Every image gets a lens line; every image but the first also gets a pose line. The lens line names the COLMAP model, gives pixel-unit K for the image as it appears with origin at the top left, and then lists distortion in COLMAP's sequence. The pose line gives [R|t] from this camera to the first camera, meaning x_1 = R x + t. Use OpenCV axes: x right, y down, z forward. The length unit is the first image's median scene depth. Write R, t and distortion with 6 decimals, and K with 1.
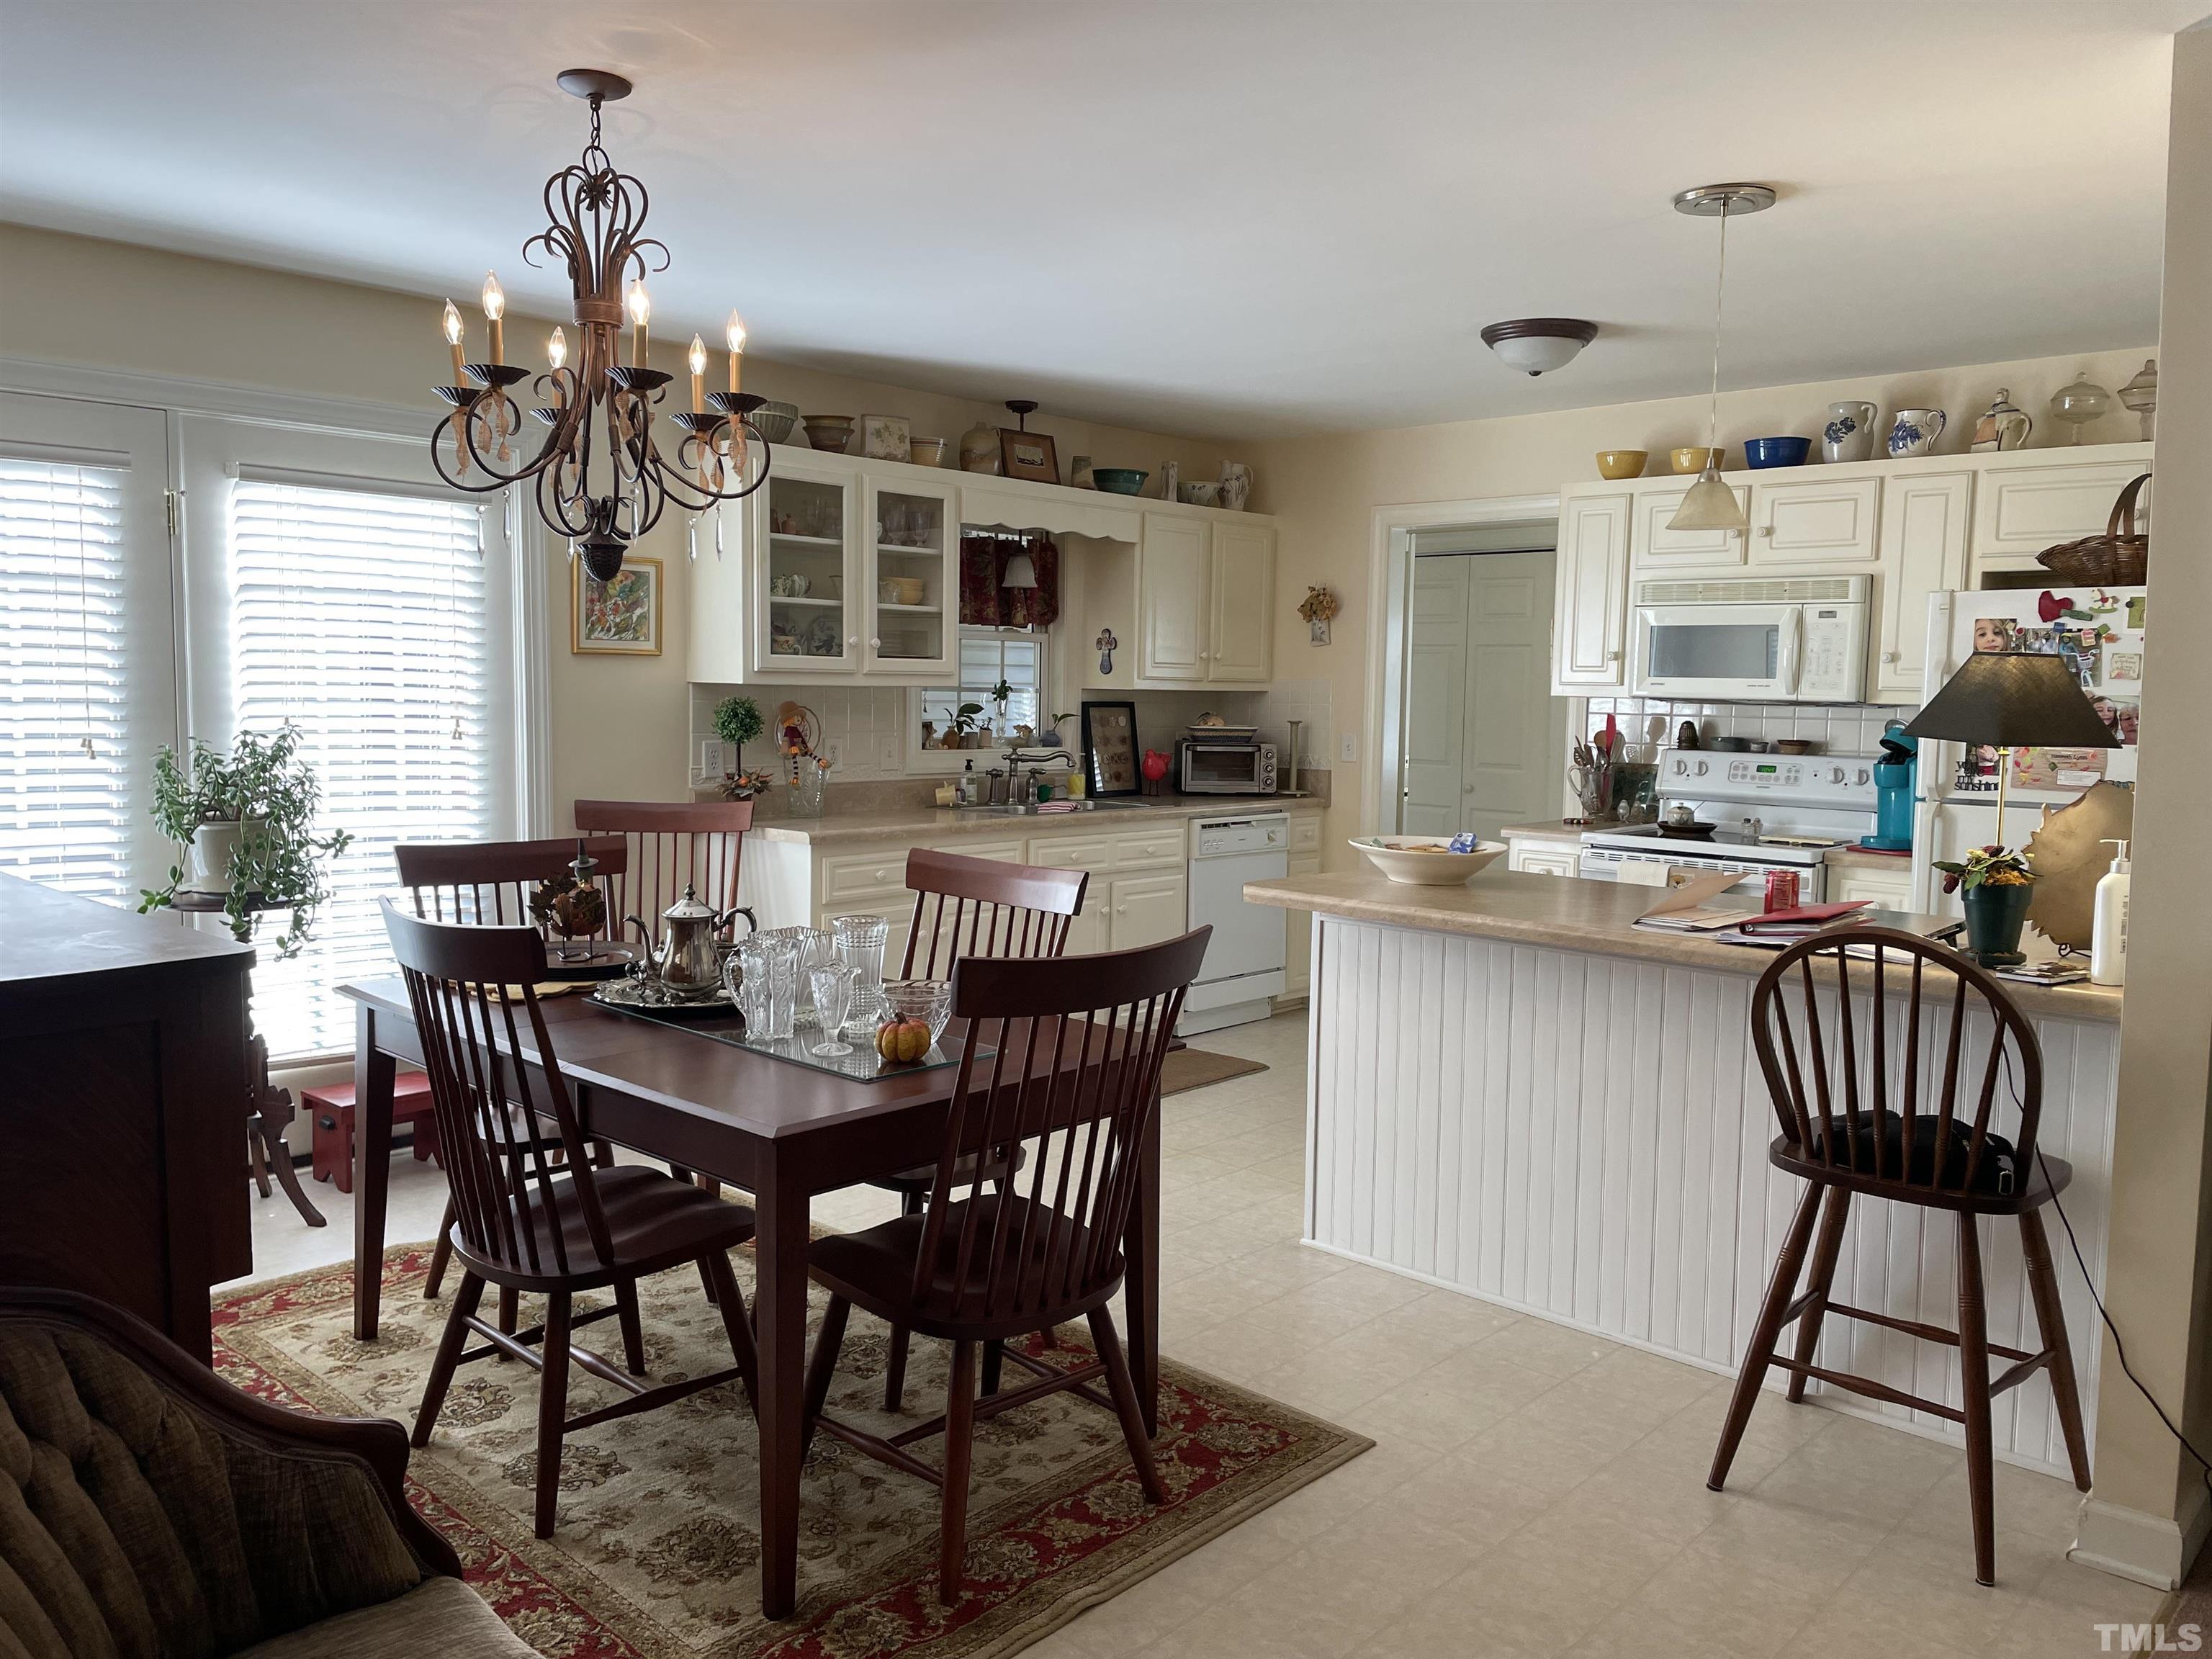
lens RADIAL K [[1667.1, 0, 1120.2], [0, 1667.1, 817.1], [0, 0, 1]] dist [0.044998, -0.037284]
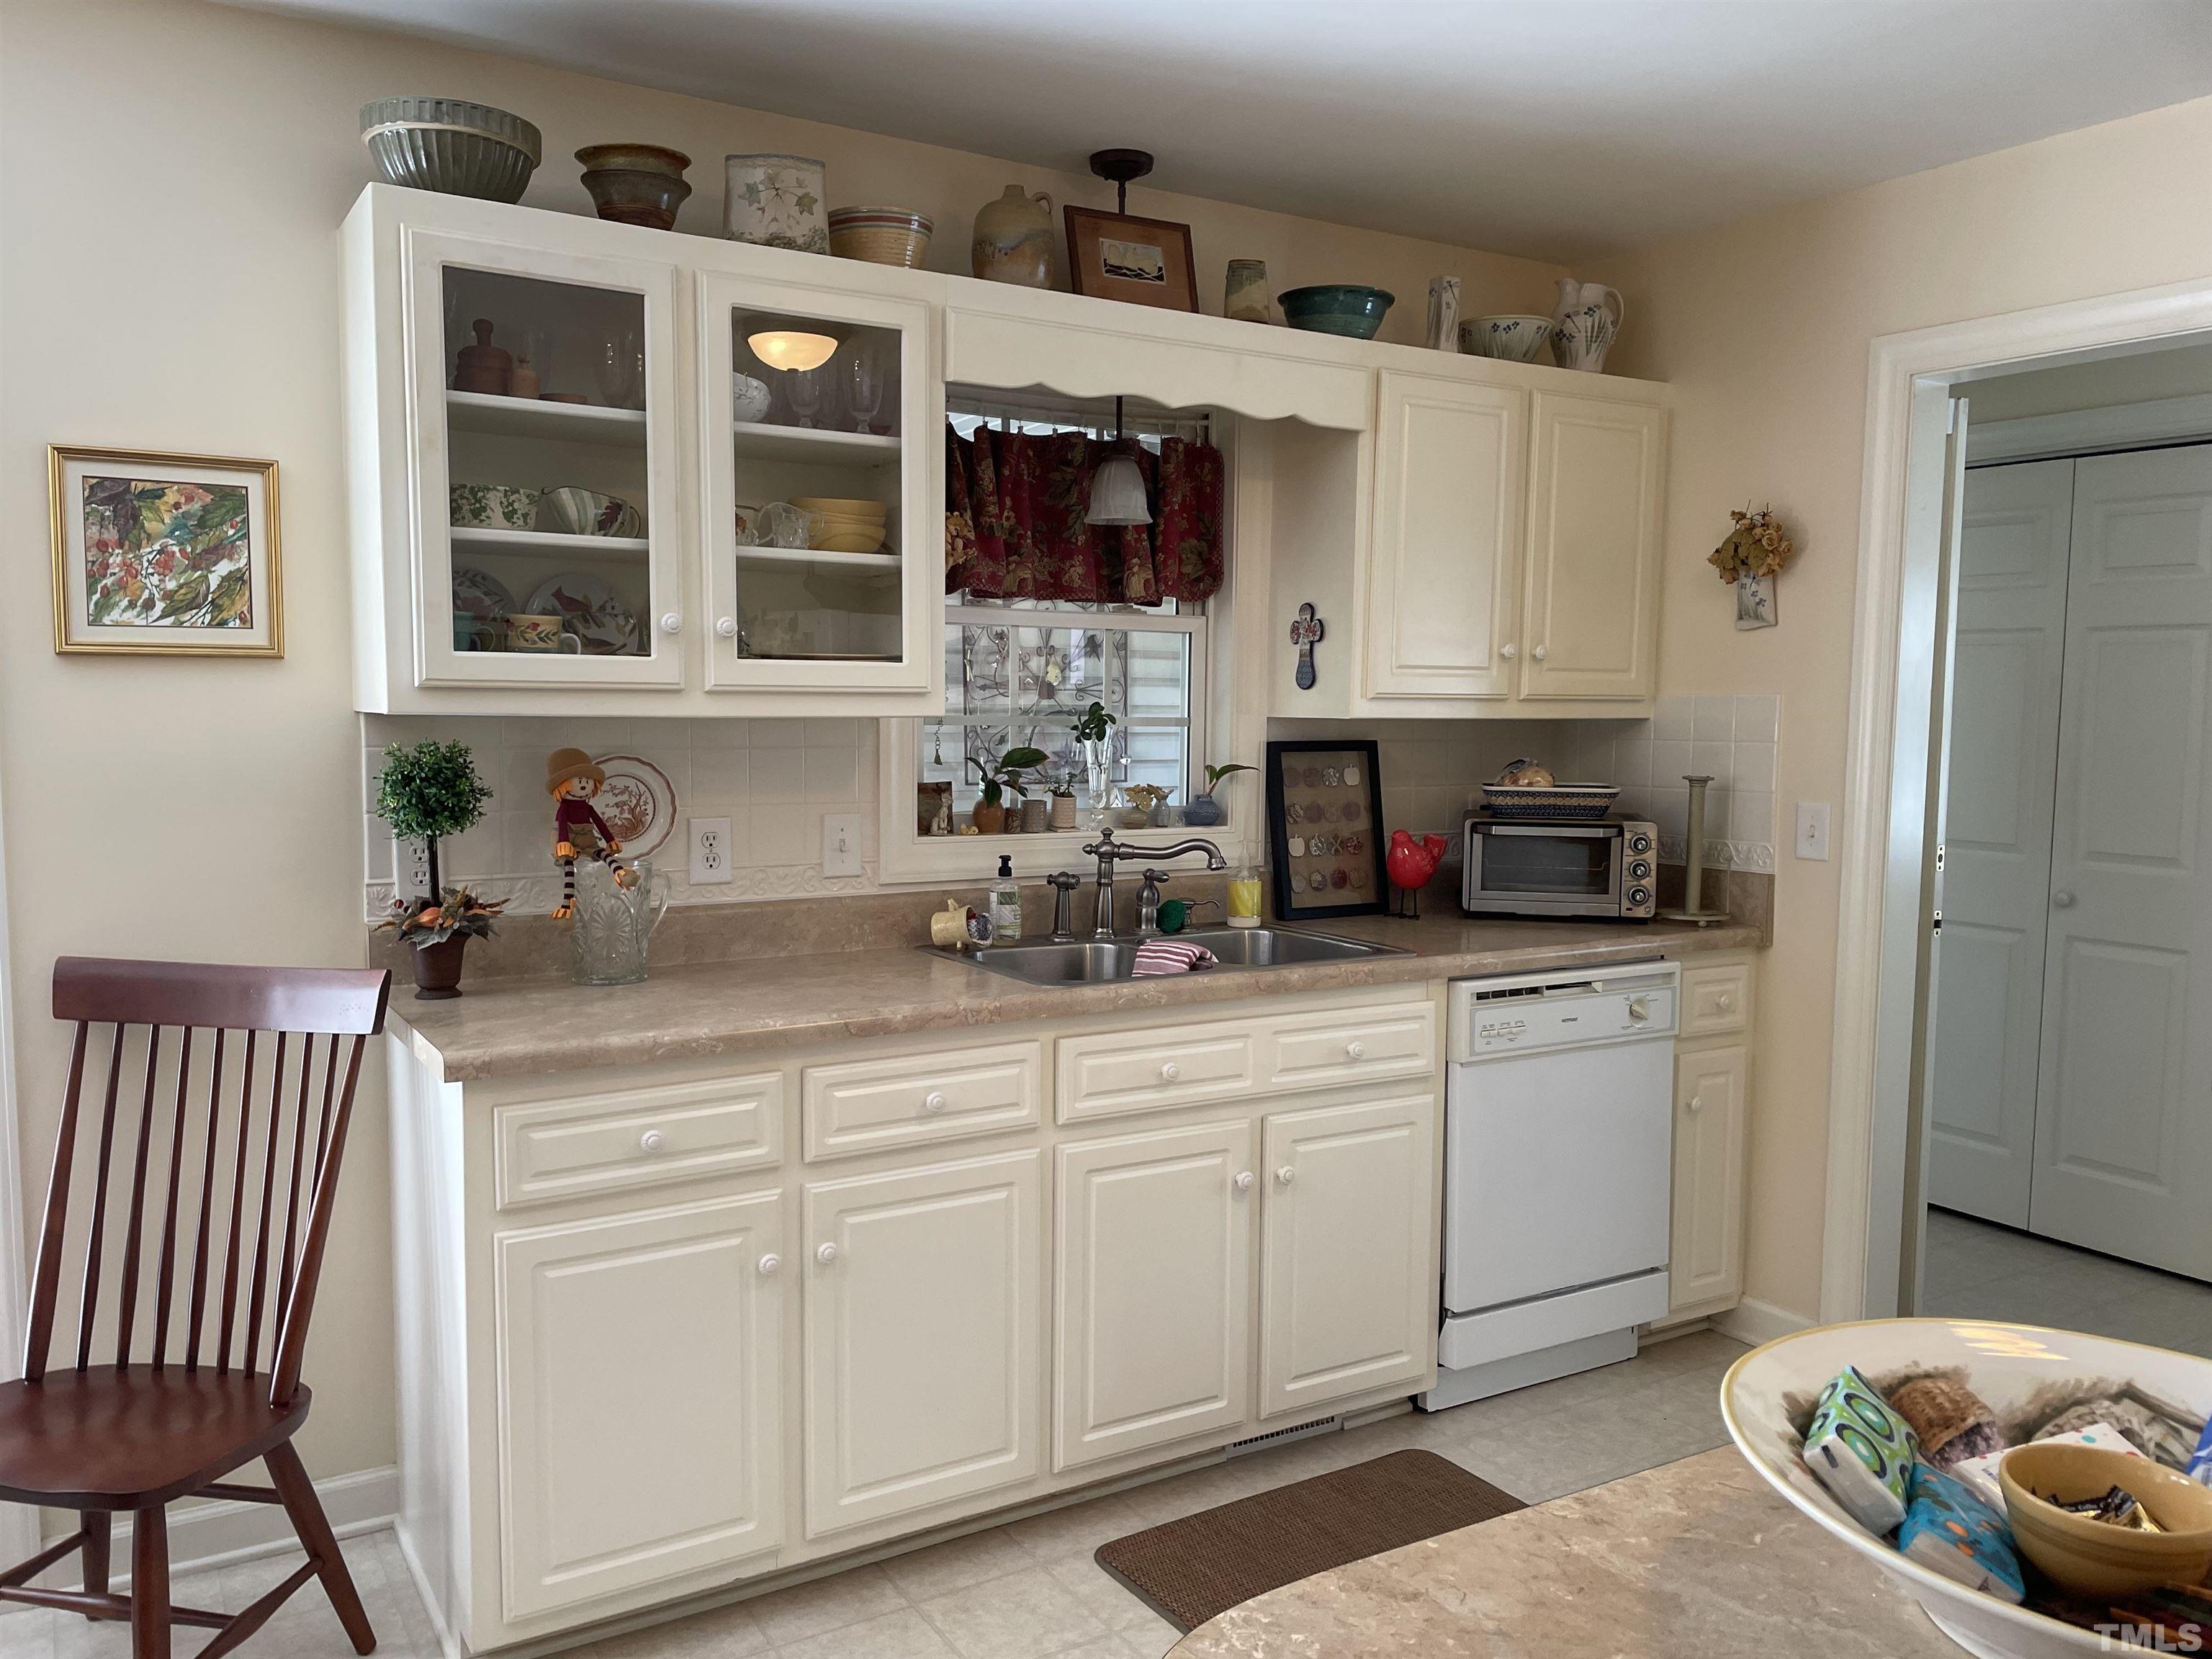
lens RADIAL K [[1667.1, 0, 1095.6], [0, 1667.1, 852.3], [0, 0, 1]] dist [0.044998, -0.037284]
pose [[0.958691, 0.015936, -0.284004, 0.081807], [-0.014312, 0.999867, 0.007792, -0.039595], [0.284090, -0.003405, 0.958791, 0.503918]]
